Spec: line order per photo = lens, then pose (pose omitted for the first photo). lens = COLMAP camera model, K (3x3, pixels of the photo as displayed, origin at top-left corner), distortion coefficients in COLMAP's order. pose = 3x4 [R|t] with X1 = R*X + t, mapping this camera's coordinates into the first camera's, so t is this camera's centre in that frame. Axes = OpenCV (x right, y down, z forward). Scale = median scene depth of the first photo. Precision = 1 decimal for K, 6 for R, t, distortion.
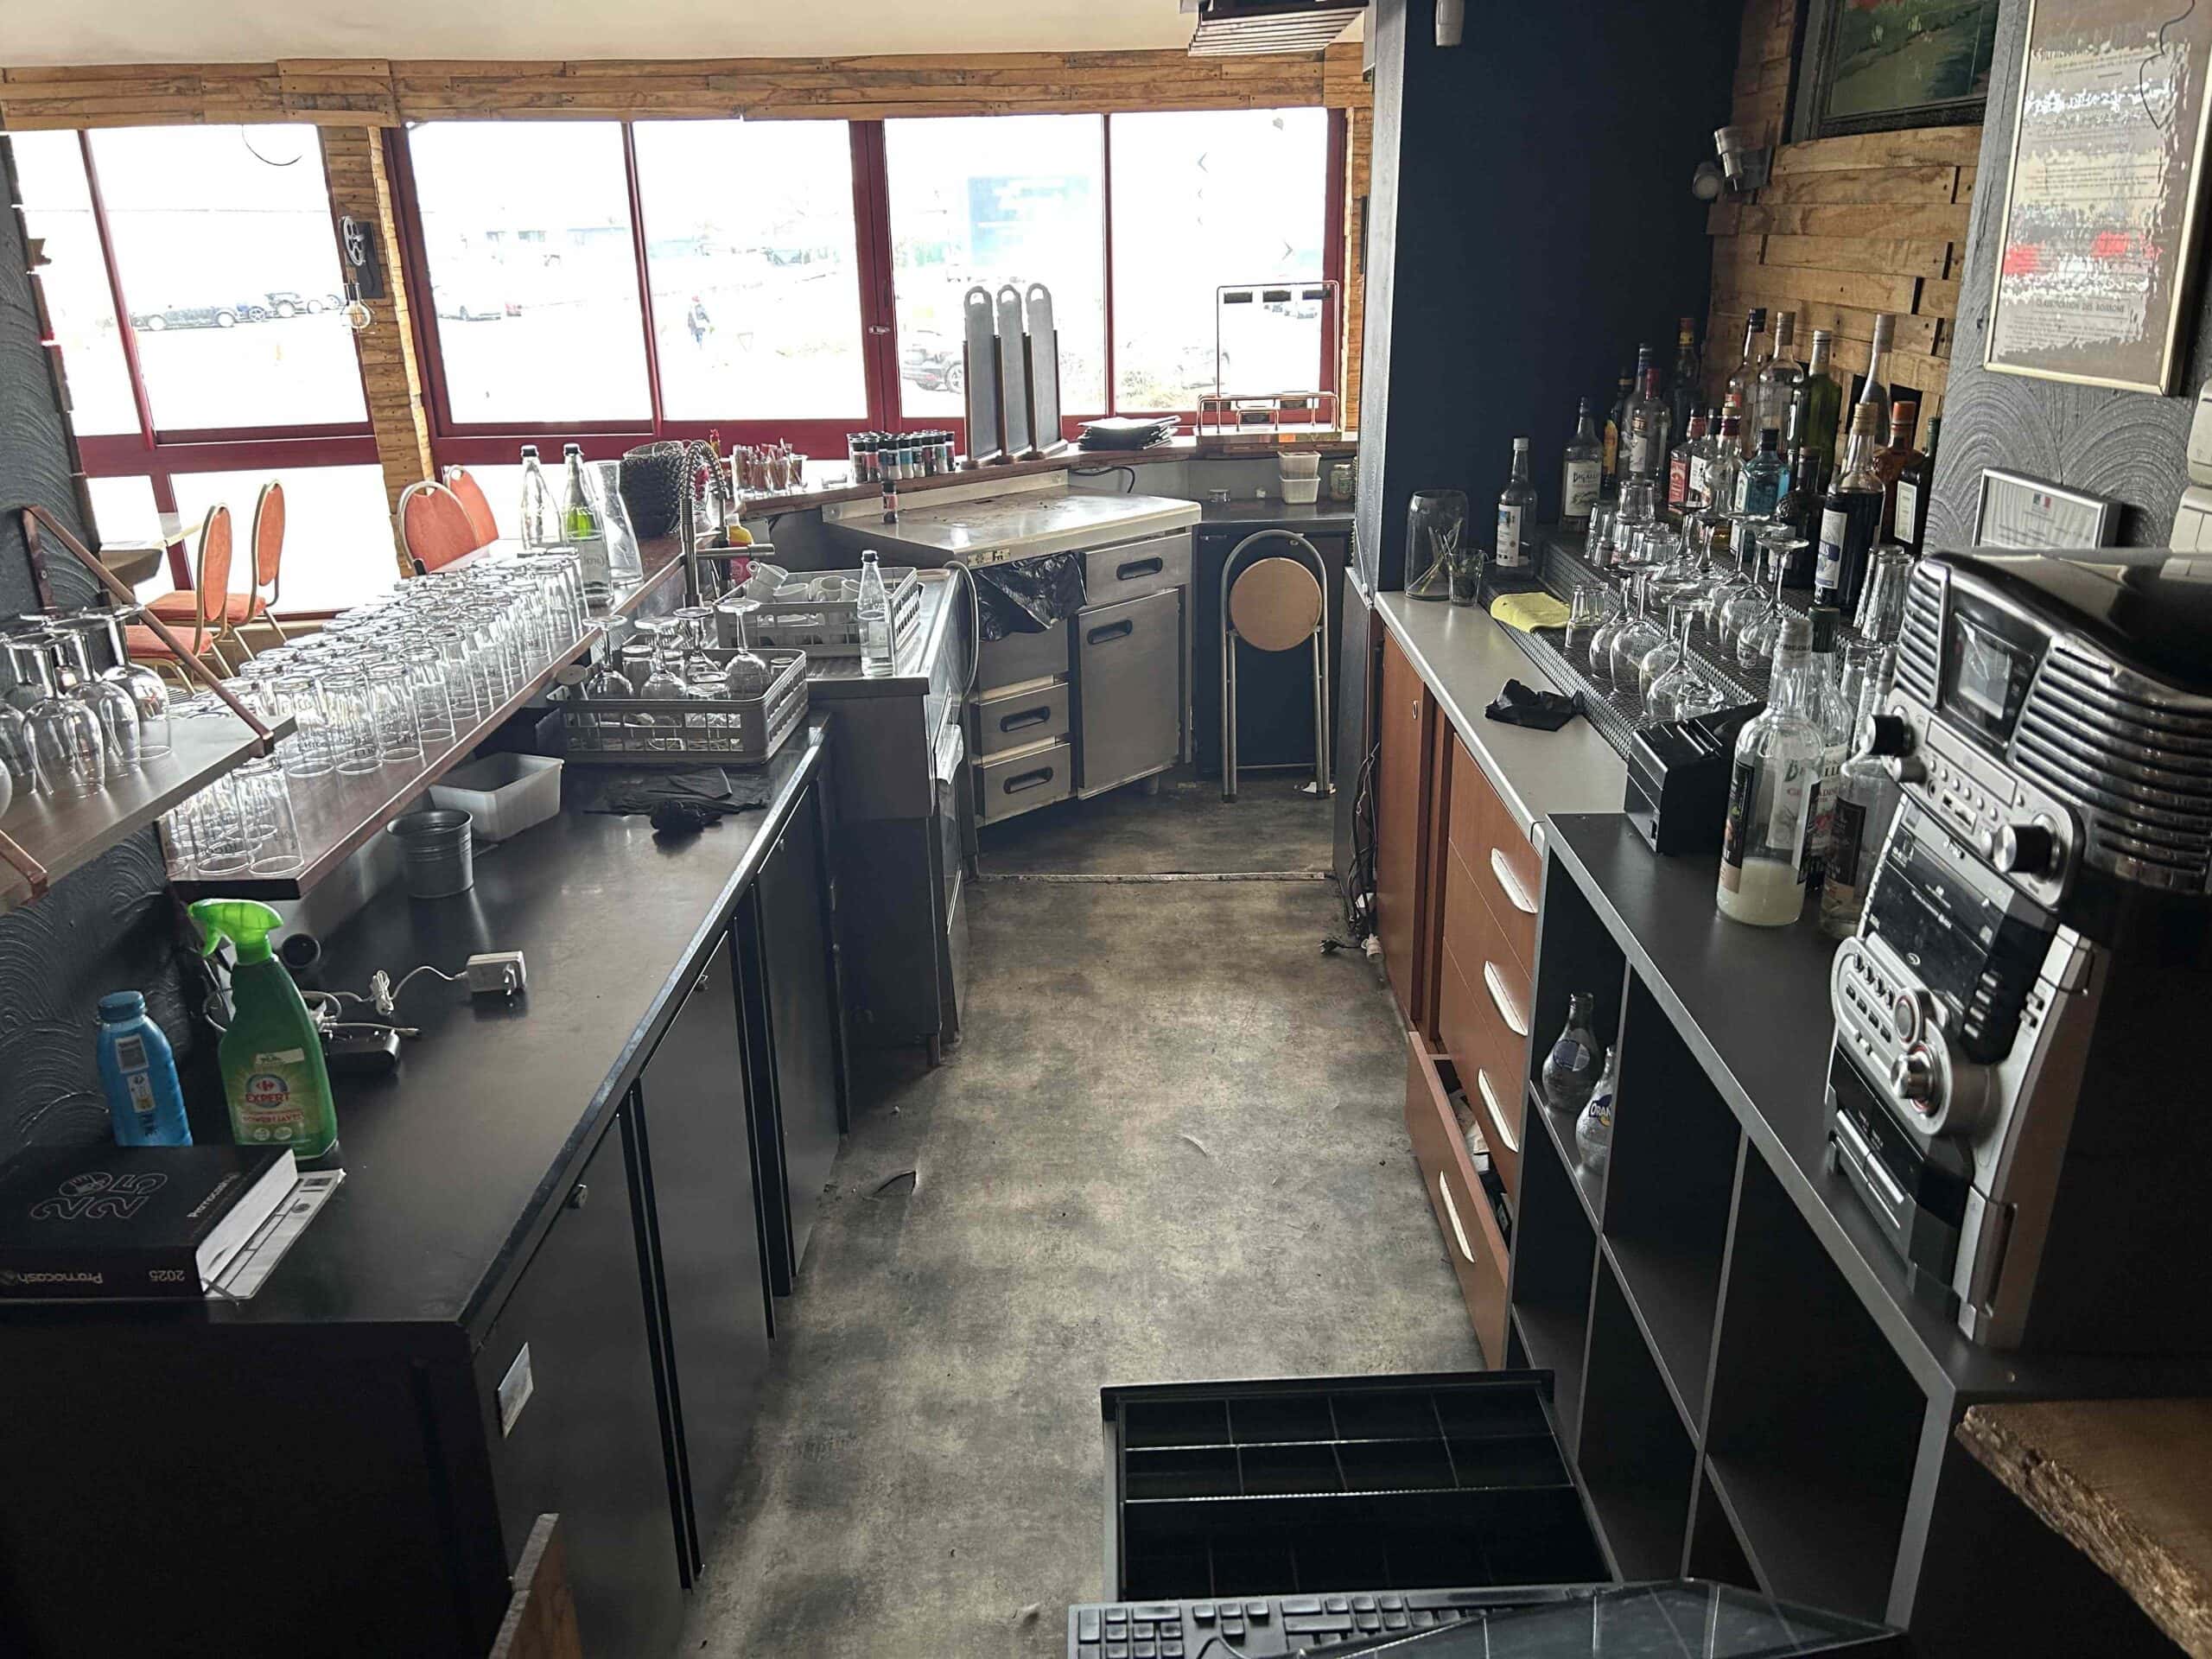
lens RADIAL K [[1670.0, 0, 1106.0], [0, 1670.0, 829.5], [0, 0, 1]] dist [0.001530, -0.128297]
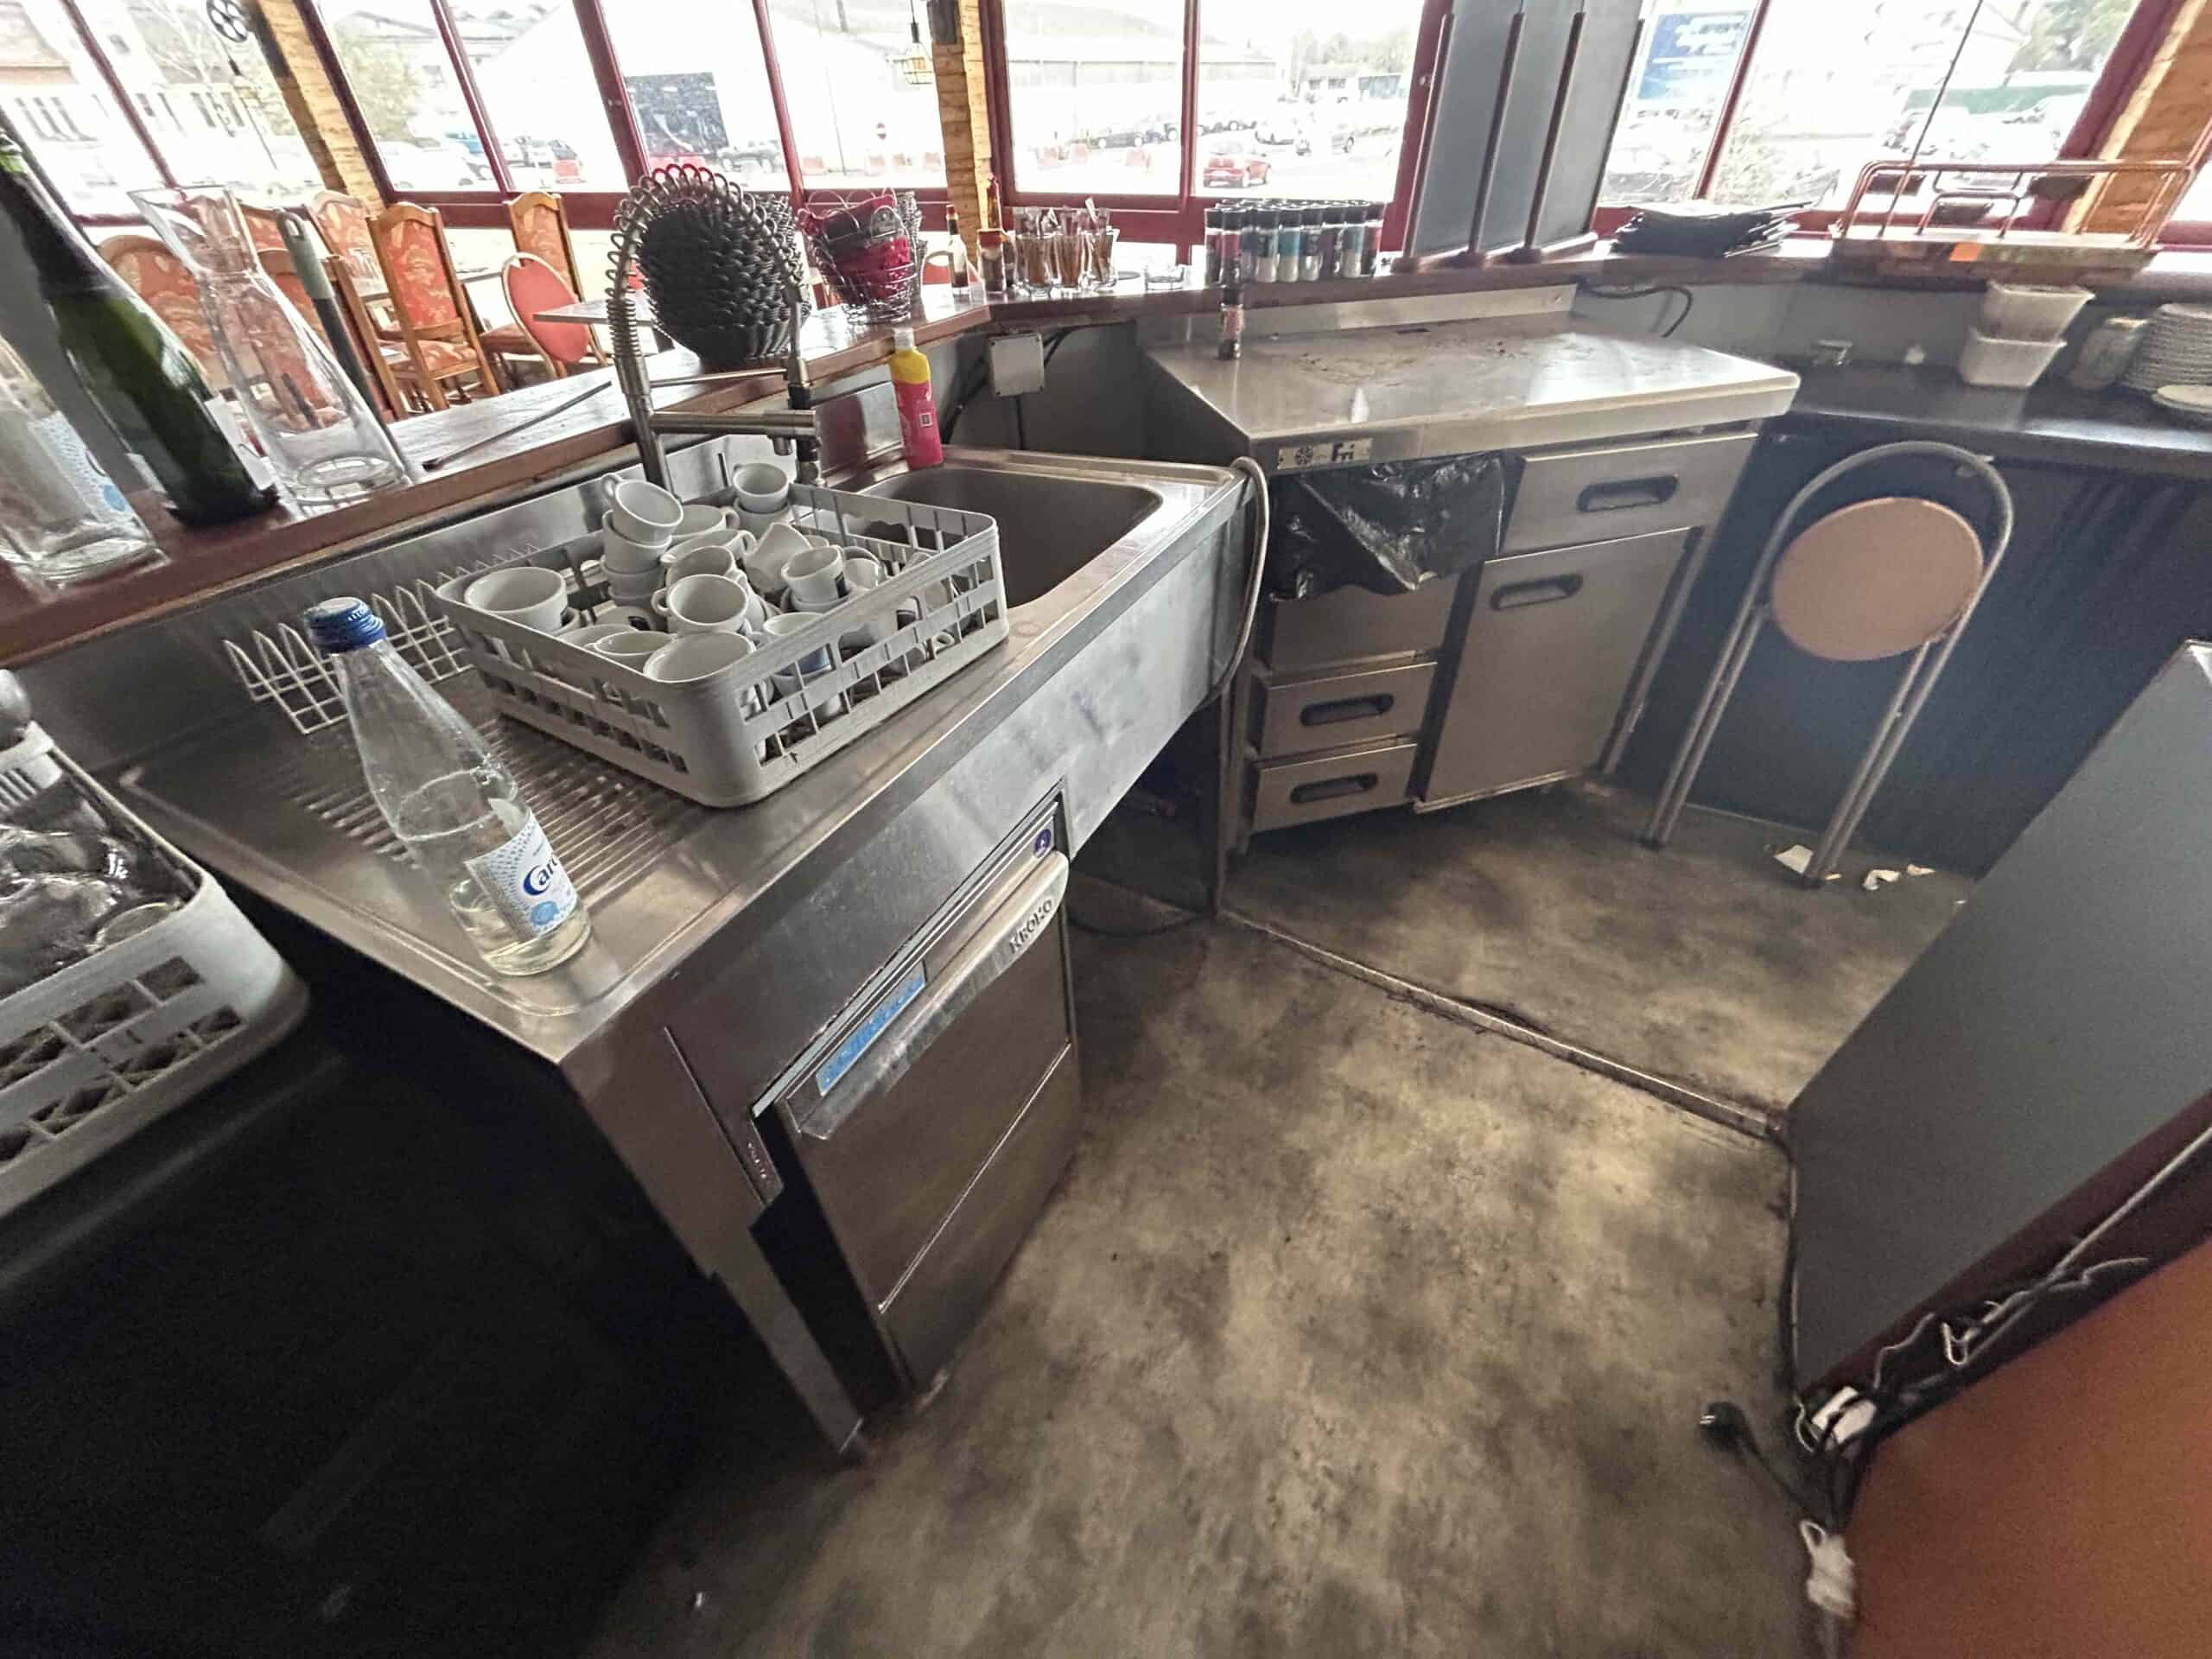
lens RADIAL K [[884.9, 0, 1099.9], [0, 884.9, 828.4], [0, 0, 1]] dist [0.001079, -0.006300]
pose [[0.866194, 0.313095, -0.389460, 0.016393], [-0.158233, 0.911123, 0.380548, -0.130273], [0.473994, -0.268003, 0.838752, 0.594647]]
